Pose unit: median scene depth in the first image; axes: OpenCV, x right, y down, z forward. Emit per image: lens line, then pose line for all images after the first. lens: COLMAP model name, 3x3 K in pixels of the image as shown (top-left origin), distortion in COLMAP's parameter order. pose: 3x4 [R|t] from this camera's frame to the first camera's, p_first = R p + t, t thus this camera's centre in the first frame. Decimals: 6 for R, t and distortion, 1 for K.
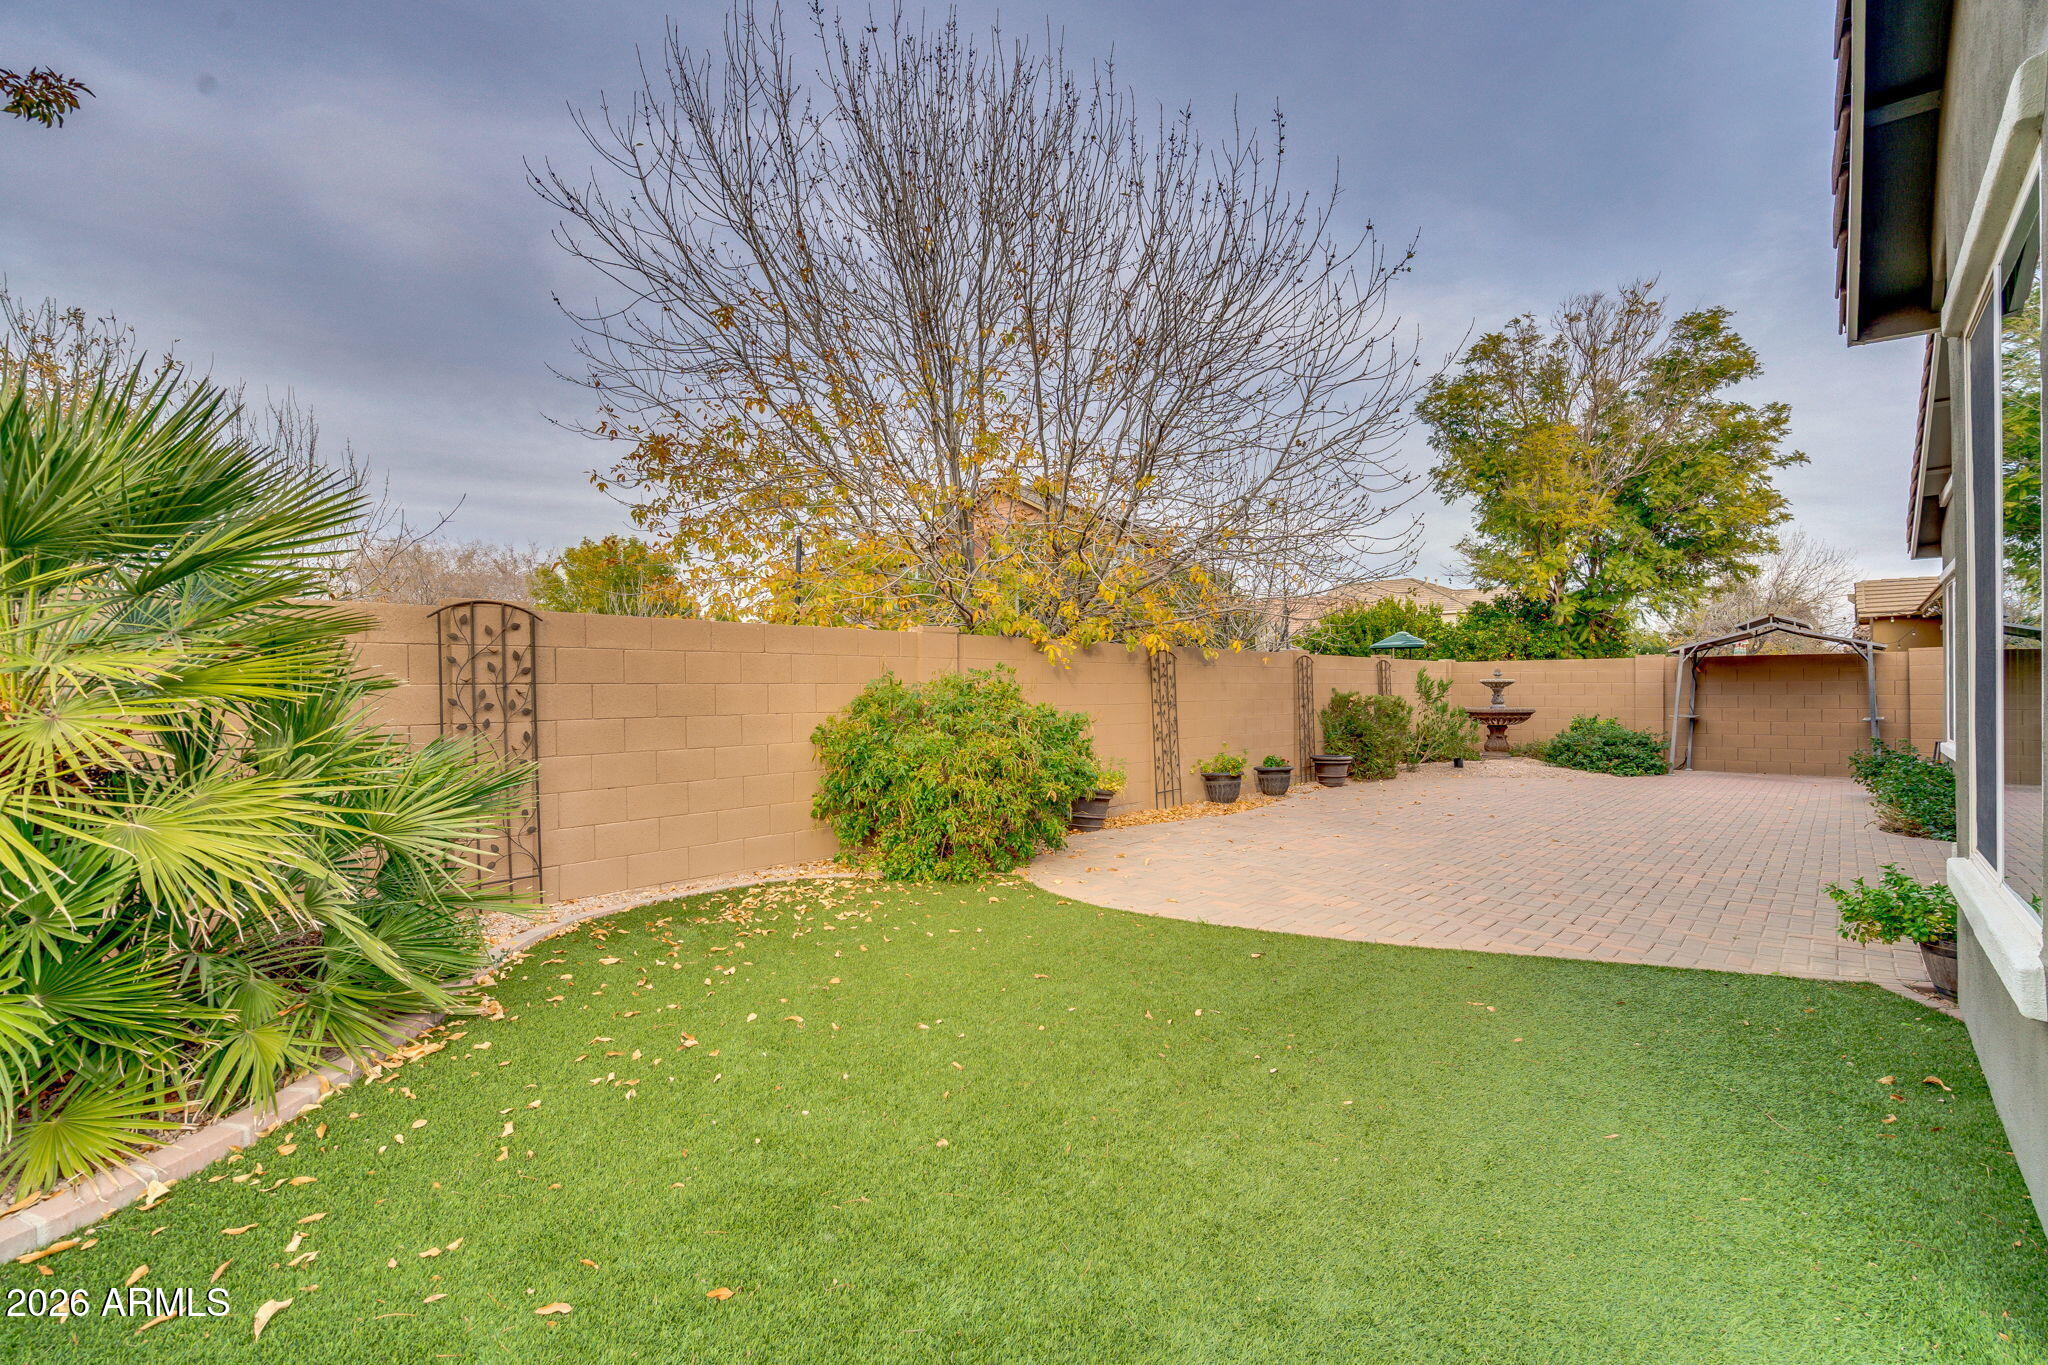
lens RADIAL K [[929.0, 0, 1019.2], [0, 929.0, 677.4], [0, 0, 1]] dist [-0.005359, 0.001504]
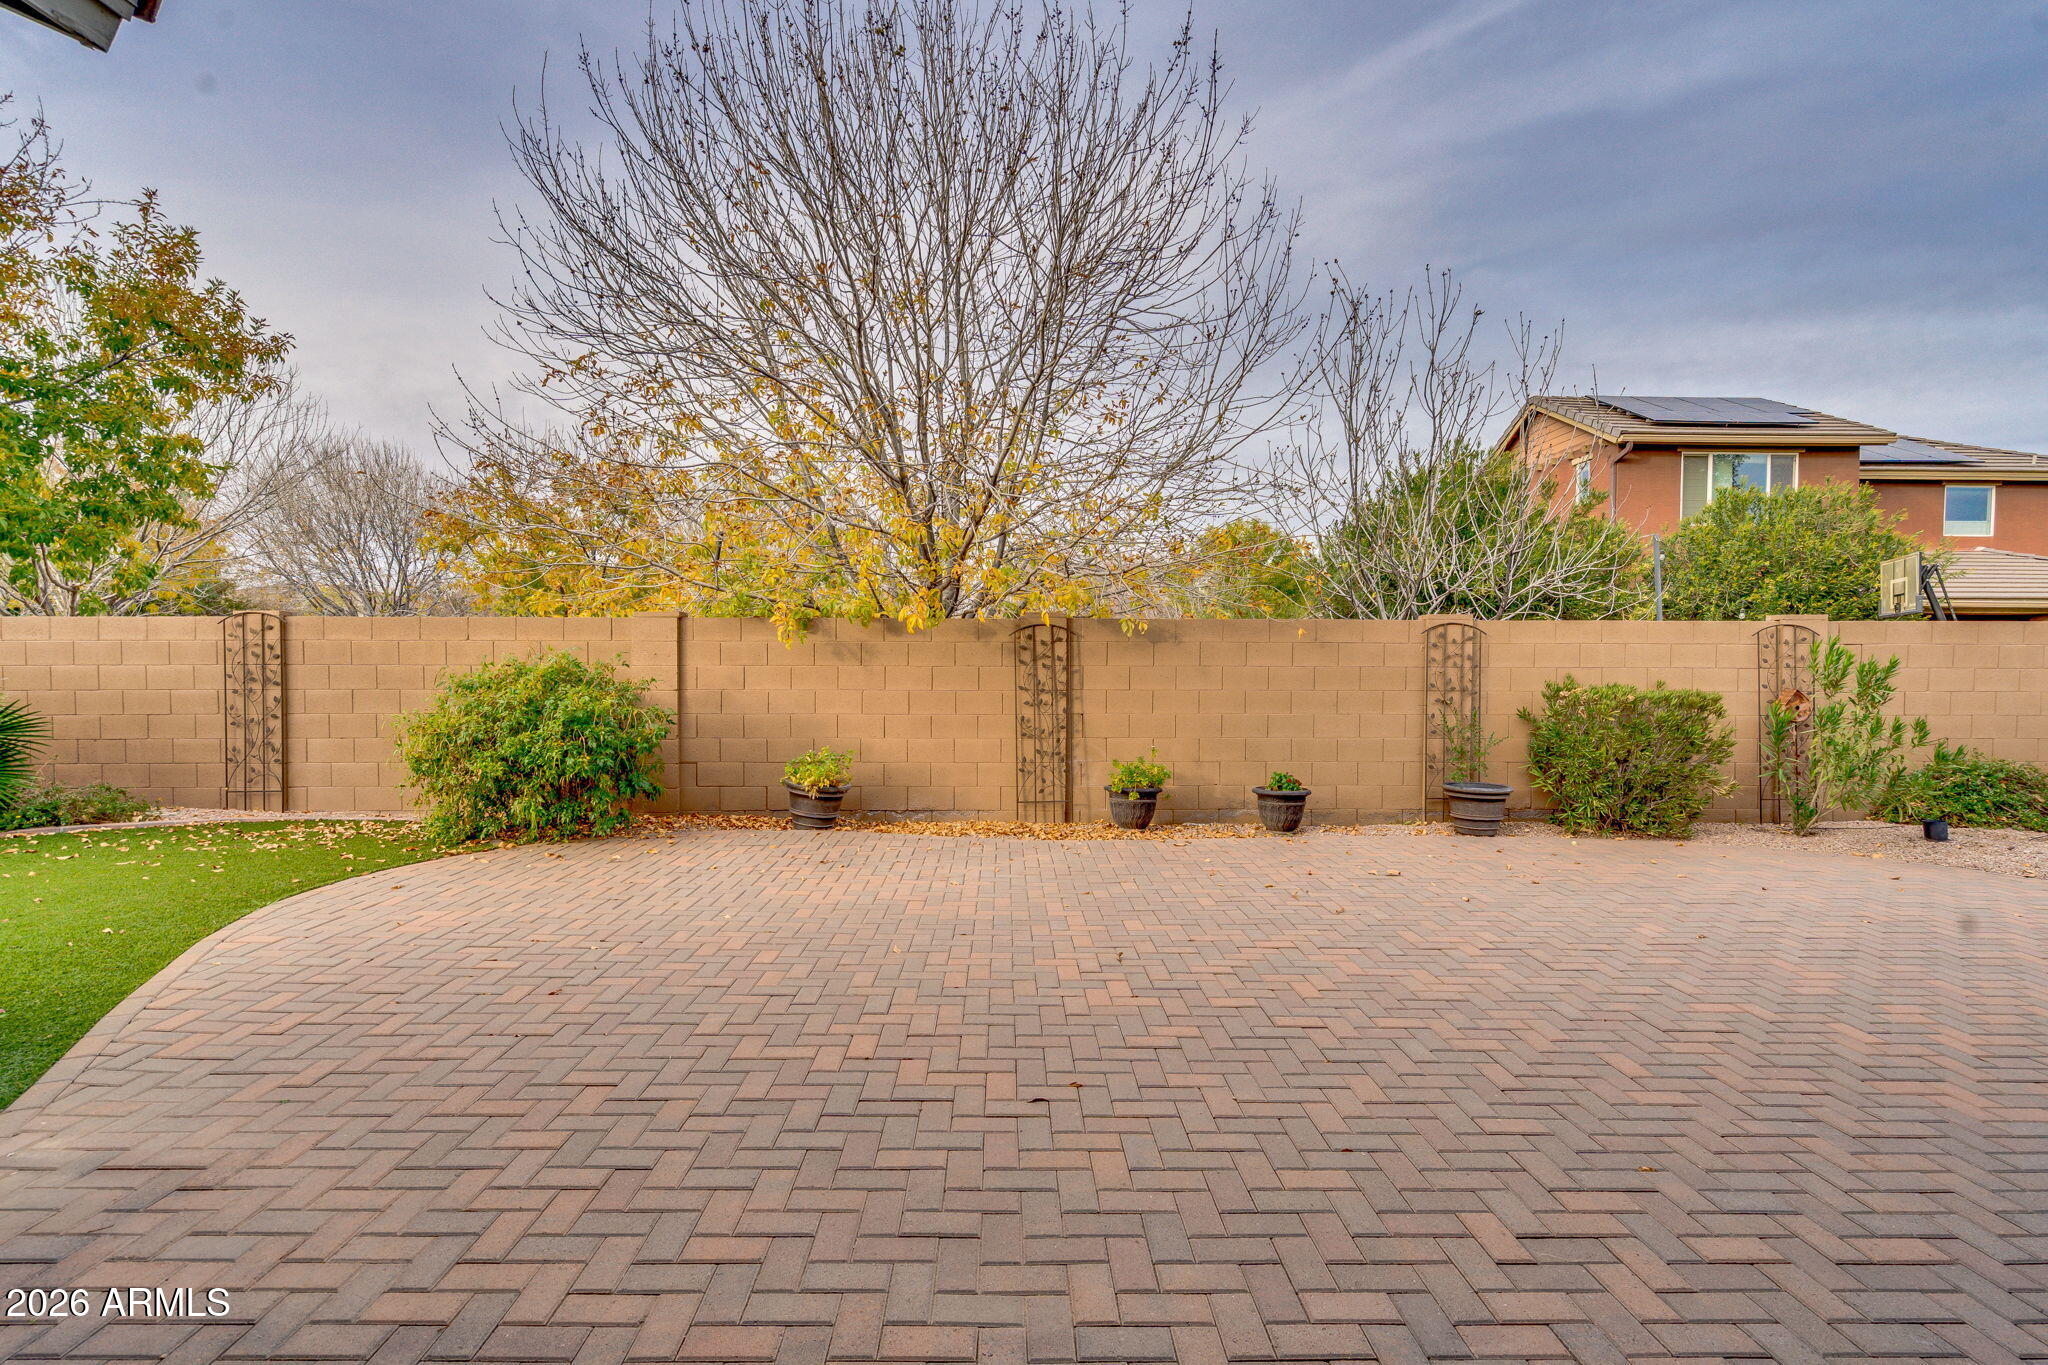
lens RADIAL K [[929.0, 0, 1019.2], [0, 929.0, 677.4], [0, 0, 1]] dist [-0.005359, 0.001504]
pose [[0.669068, -0.001337, -0.743200, 0.964622], [0.002769, 0.999996, 0.000694, 0.020101], [0.743196, -0.002522, 0.669069, 0.600176]]
